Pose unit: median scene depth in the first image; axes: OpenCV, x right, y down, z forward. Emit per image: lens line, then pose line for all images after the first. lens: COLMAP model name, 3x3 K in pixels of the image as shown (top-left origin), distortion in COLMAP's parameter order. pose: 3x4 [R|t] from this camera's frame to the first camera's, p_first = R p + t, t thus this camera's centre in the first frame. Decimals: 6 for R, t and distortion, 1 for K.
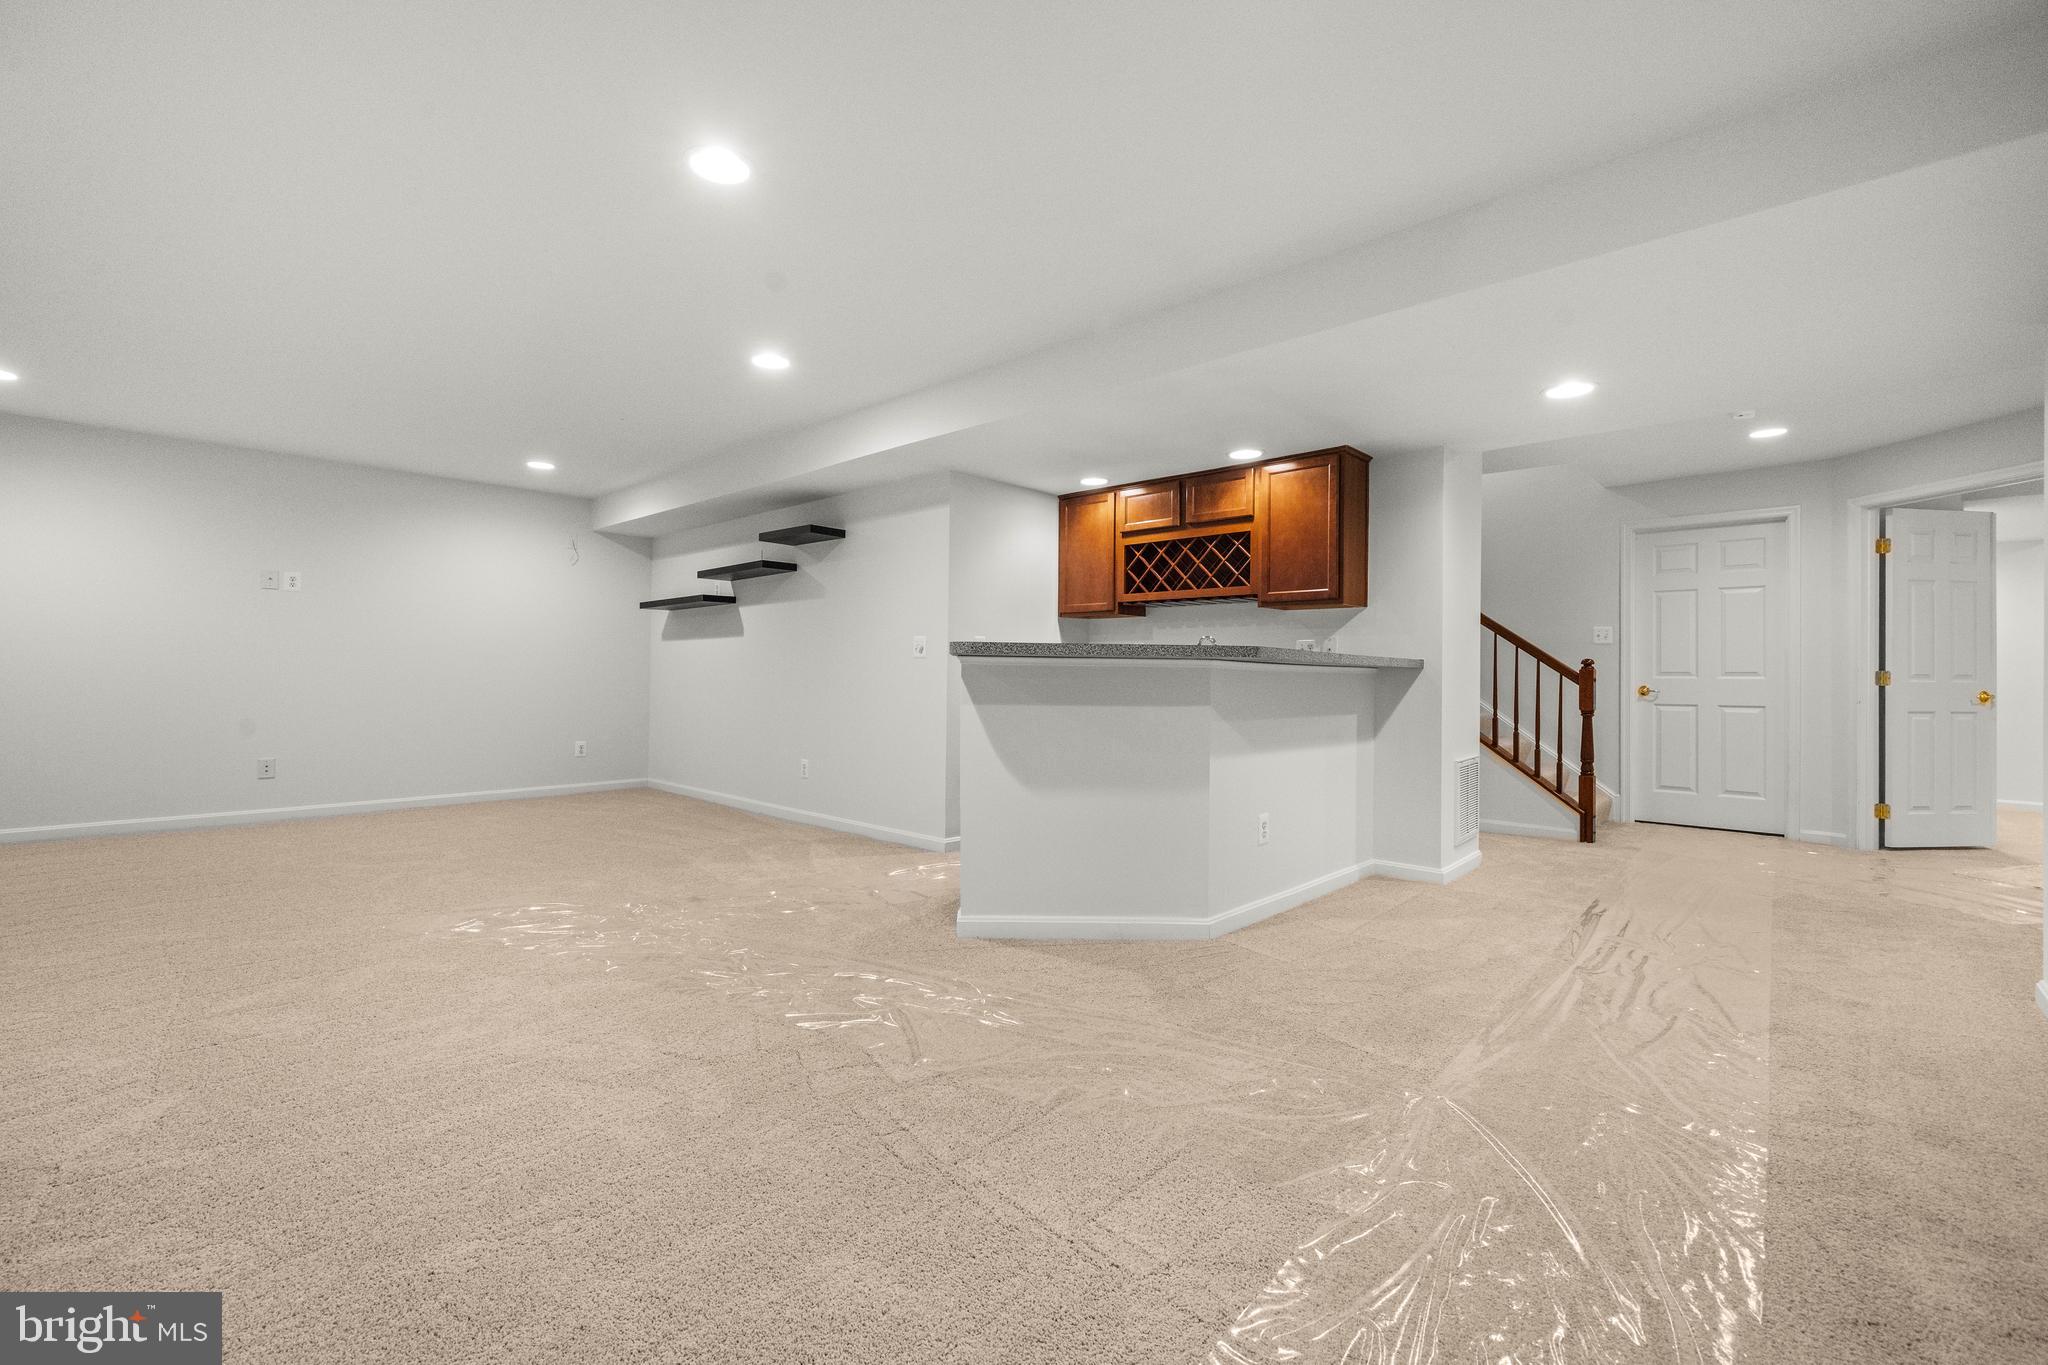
lens RADIAL K [[822.9, 0, 1028.6], [0, 822.9, 673.8], [0, 0, 1]] dist [0.002383, -0.000007]
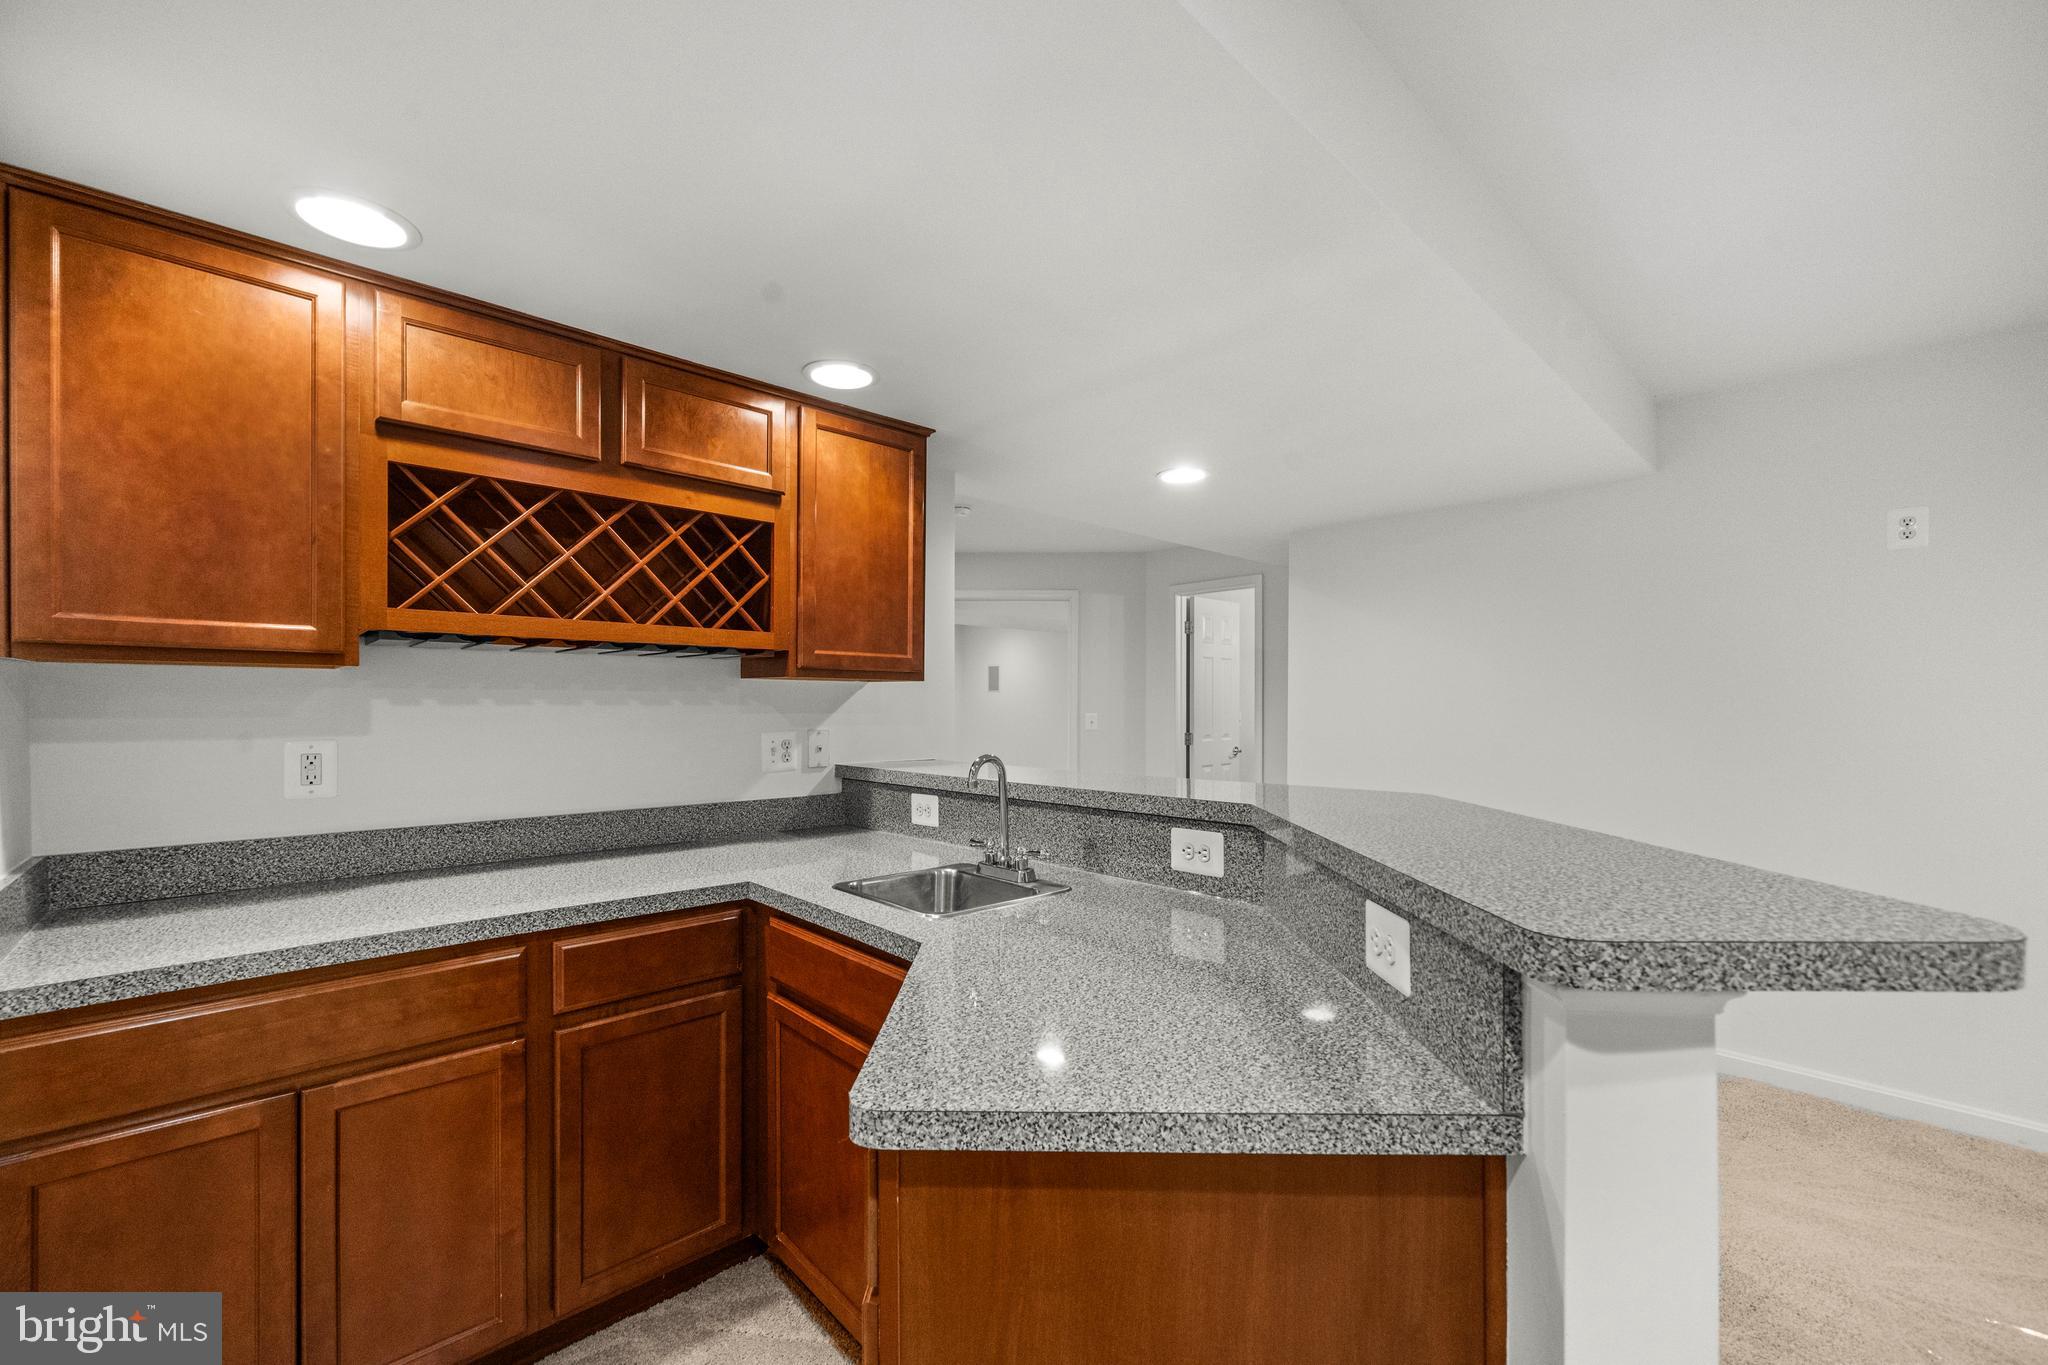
lens RADIAL K [[822.9, 0, 1031.6], [0, 822.9, 701.3], [0, 0, 1]] dist [0.002383, -0.000007]
pose [[0.096821, -0.001525, 0.995301, -0.201028], [0.005454, 0.999985, 0.001001, -0.061792], [-0.995287, 0.005332, 0.096827, 0.753564]]
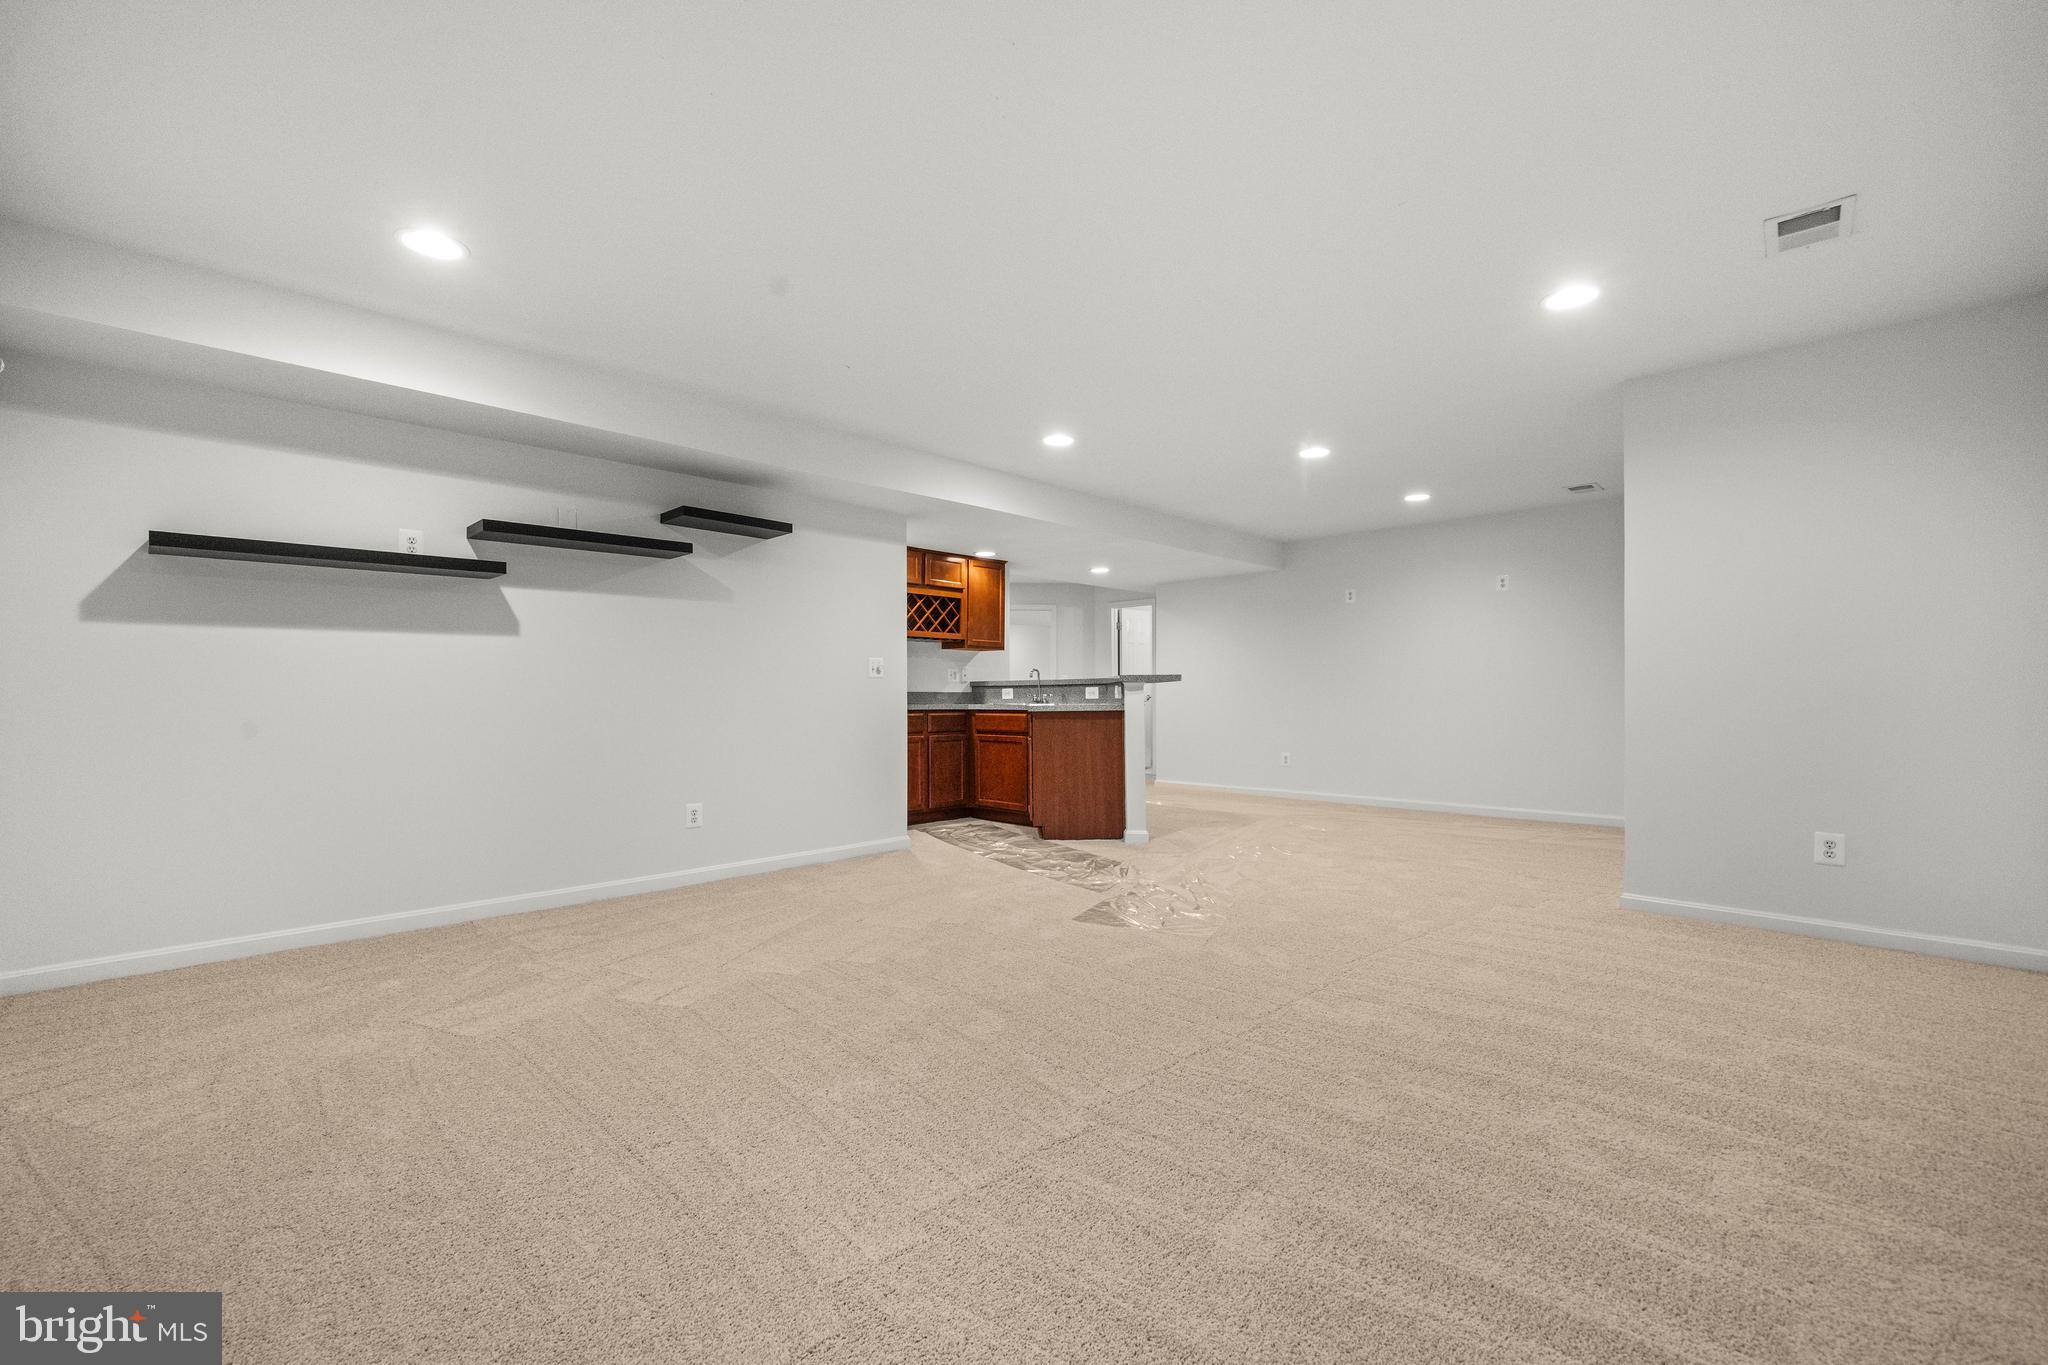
lens RADIAL K [[822.9, 0, 1021.8], [0, 822.9, 685.7], [0, 0, 1]] dist [0.002383, -0.000007]
pose [[0.075635, 0.002153, 0.997133, -1.196204], [0.007579, 0.999968, -0.002734, -0.004331], [-0.997107, 0.007764, 0.075617, 0.729106]]
